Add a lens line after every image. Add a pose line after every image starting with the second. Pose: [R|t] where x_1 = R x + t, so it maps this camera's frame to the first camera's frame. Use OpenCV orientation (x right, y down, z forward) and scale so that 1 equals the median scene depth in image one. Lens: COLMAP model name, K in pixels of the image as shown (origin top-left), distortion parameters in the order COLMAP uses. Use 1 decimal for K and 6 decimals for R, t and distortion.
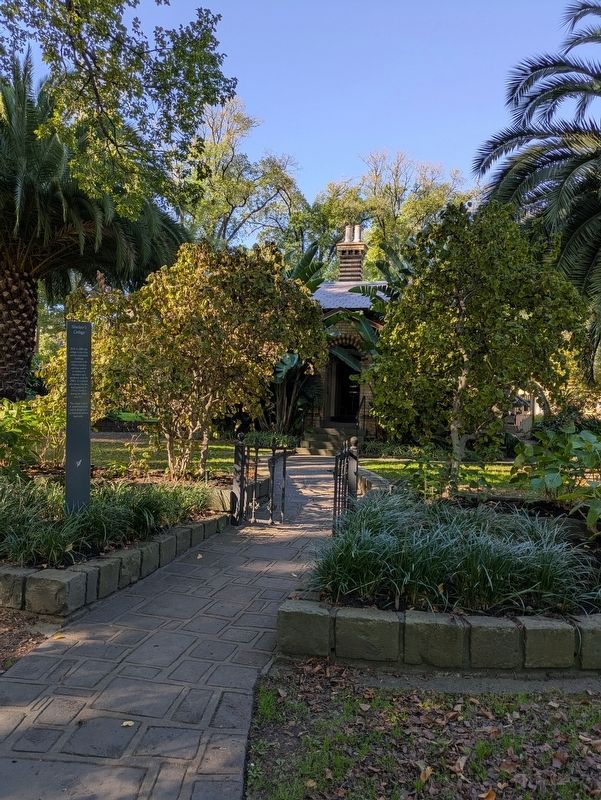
lens RADIAL K [[578.4, 0, 302.3], [0, 578.4, 399.6], [0, 0, 1]] dist [0.000588, -0.000094]
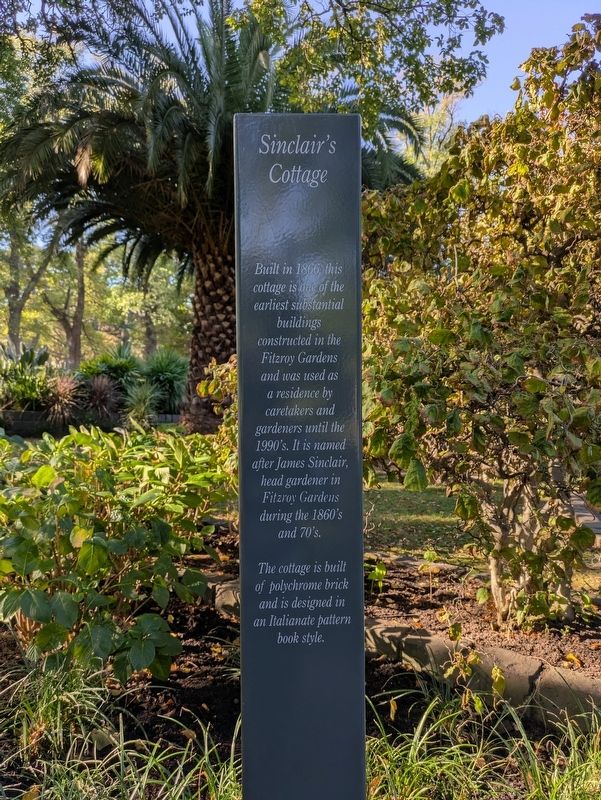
lens RADIAL K [[578.4, 0, 300.3], [0, 578.4, 400.1], [0, 0, 1]] dist [0.000588, -0.000094]
pose [[0.937779, -0.012959, -0.346991, -0.105735], [0.013455, 0.999909, -0.000980, -0.014487], [0.346972, -0.003750, 0.937868, 0.272628]]
